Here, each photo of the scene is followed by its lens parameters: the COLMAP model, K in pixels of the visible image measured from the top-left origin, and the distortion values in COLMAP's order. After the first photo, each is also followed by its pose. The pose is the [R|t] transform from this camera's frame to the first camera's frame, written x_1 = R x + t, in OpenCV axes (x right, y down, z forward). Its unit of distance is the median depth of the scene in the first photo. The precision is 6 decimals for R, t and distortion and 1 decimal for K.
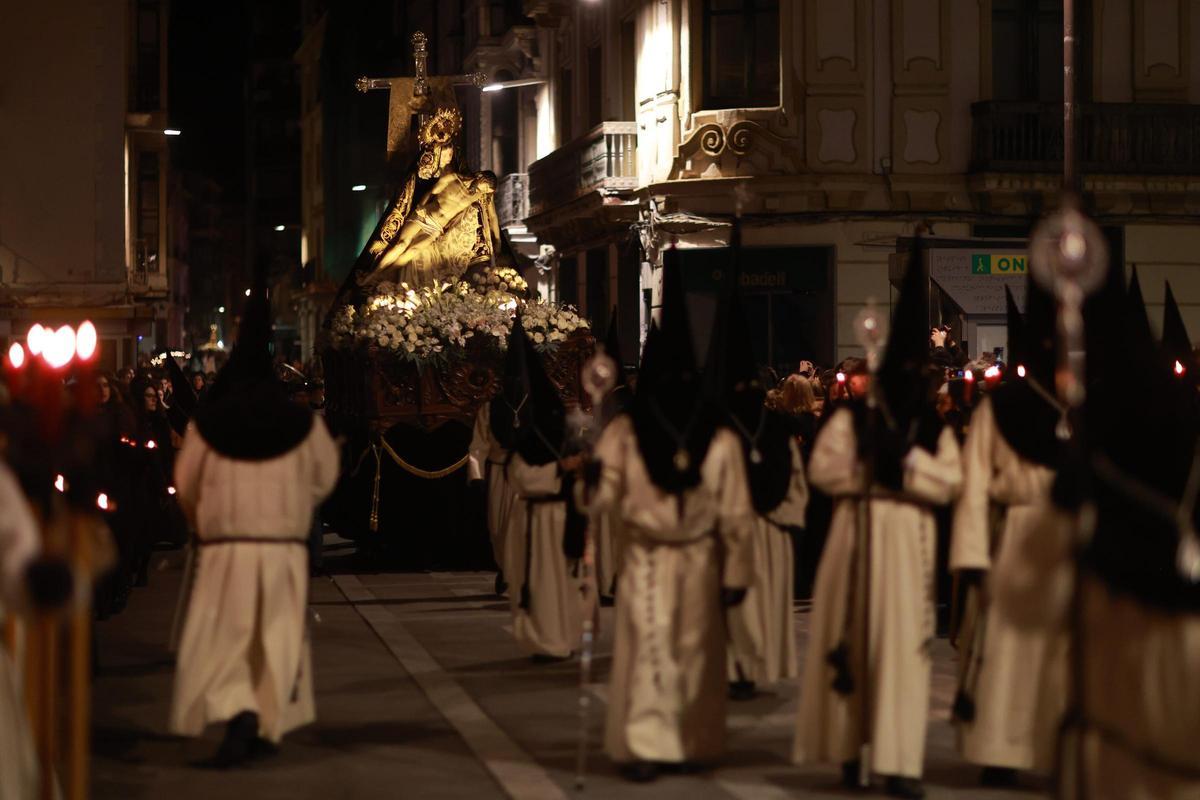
lens RADIAL K [[2845.3, 0, 600.0], [0, 2845.3, 400.0], [0, 0, 1]] dist [0.093248, -0.011999]
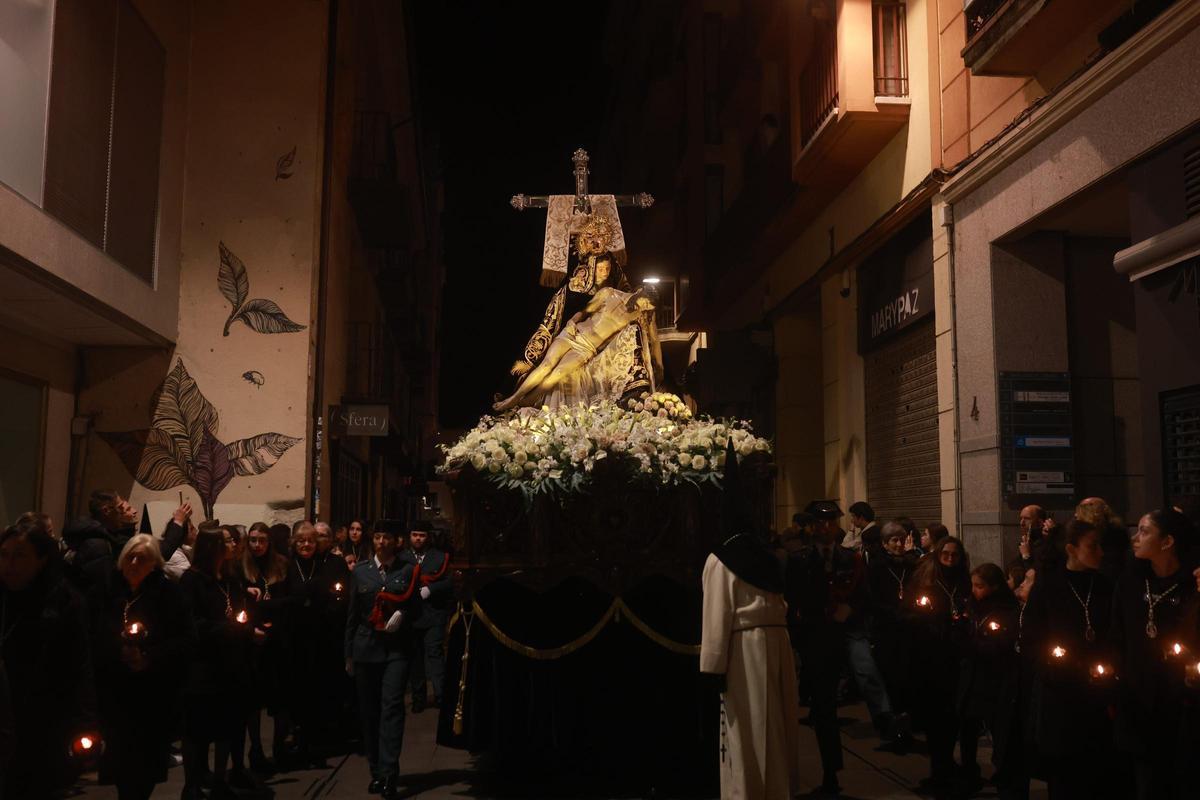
lens RADIAL K [[1104.6, 0, 600.0], [0, 1104.6, 400.0], [0, 0, 1]] dist [0.022725, -0.003613]
pose [[0.991461, 0.009234, -0.130078, -0.009532], [-0.025687, 0.991776, -0.125384, -0.001944], [0.127850, 0.127655, 0.983544, 0.669488]]
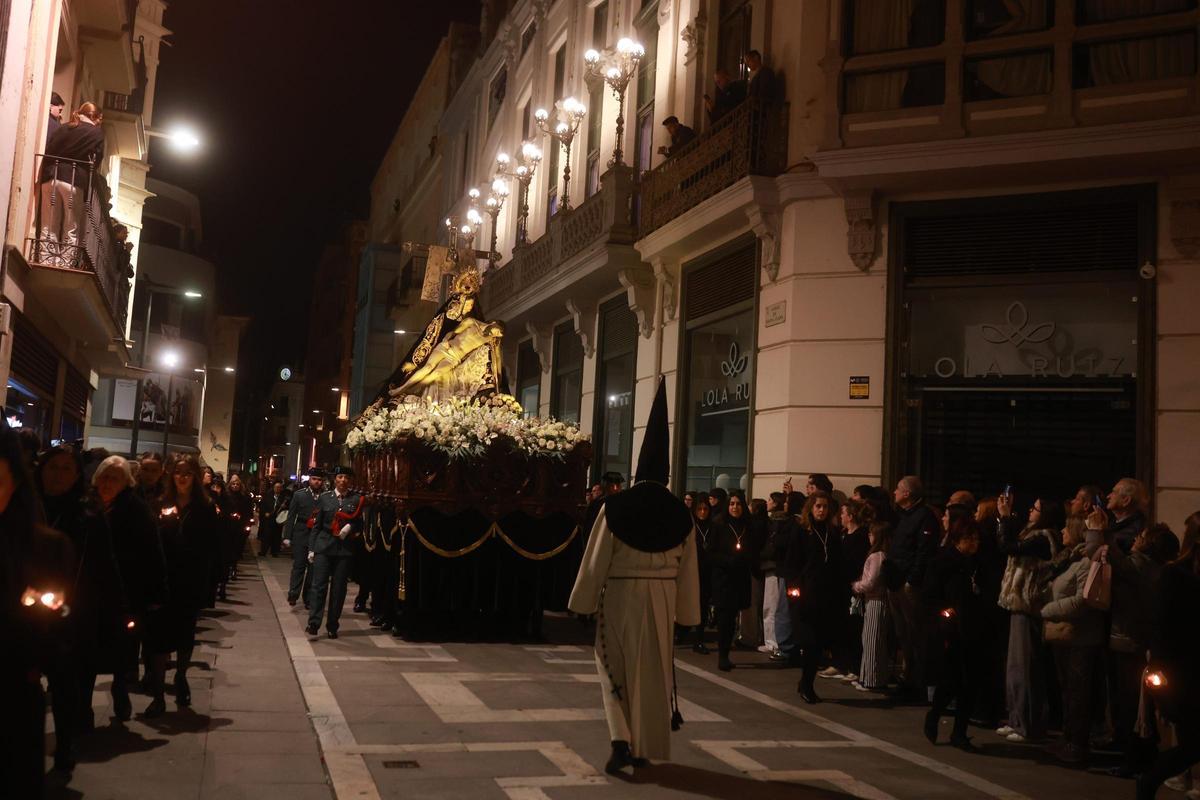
lens RADIAL K [[1104.6, 0, 600.0], [0, 1104.6, 400.0], [0, 0, 1]] dist [0.022725, -0.003613]
pose [[0.982439, 0.107466, 0.152526, -0.067704], [-0.089750, 0.988872, -0.118644, 0.011198], [-0.163579, 0.102871, 0.981152, 0.505390]]
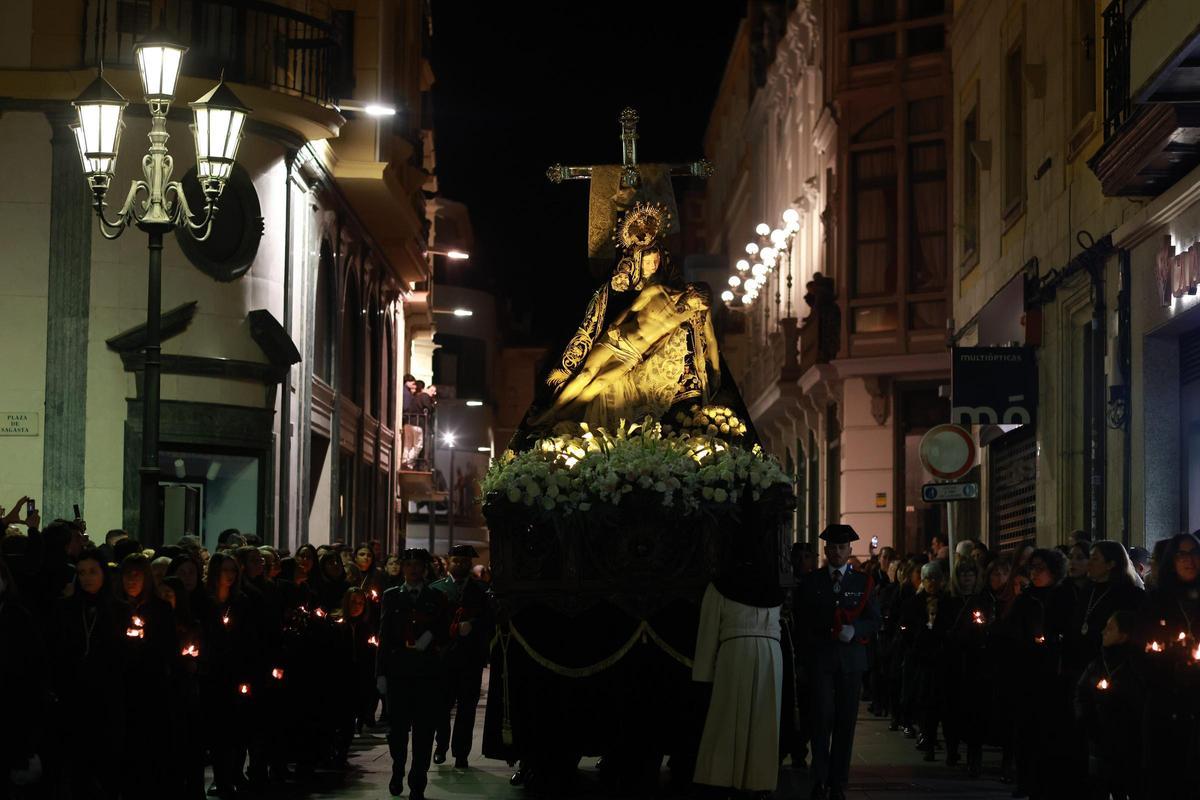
lens RADIAL K [[2845.3, 0, 600.0], [0, 2845.3, 400.0], [0, 0, 1]] dist [0.093248, -0.011999]
pose [[0.979594, 0.017283, -0.200240, 0.090565], [-0.029200, 0.997963, -0.056712, -0.003220], [0.198852, 0.061402, 0.978104, 0.234646]]
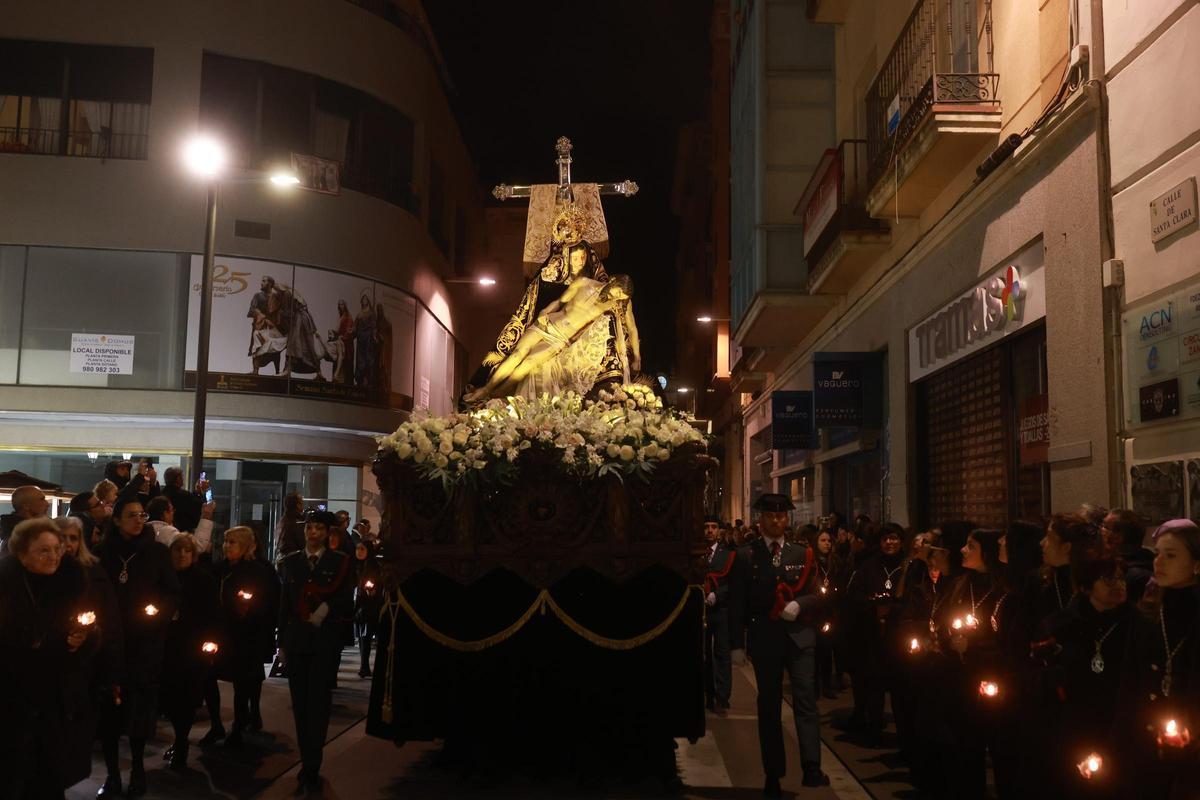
lens RADIAL K [[1104.6, 0, 600.0], [0, 1104.6, 400.0], [0, 0, 1]] dist [0.022725, -0.003613]
pose [[0.974379, 0.009016, -0.224733, 0.029905], [-0.036597, 0.992235, -0.118869, -0.002313], [0.221917, 0.124048, 0.967143, 0.681534]]
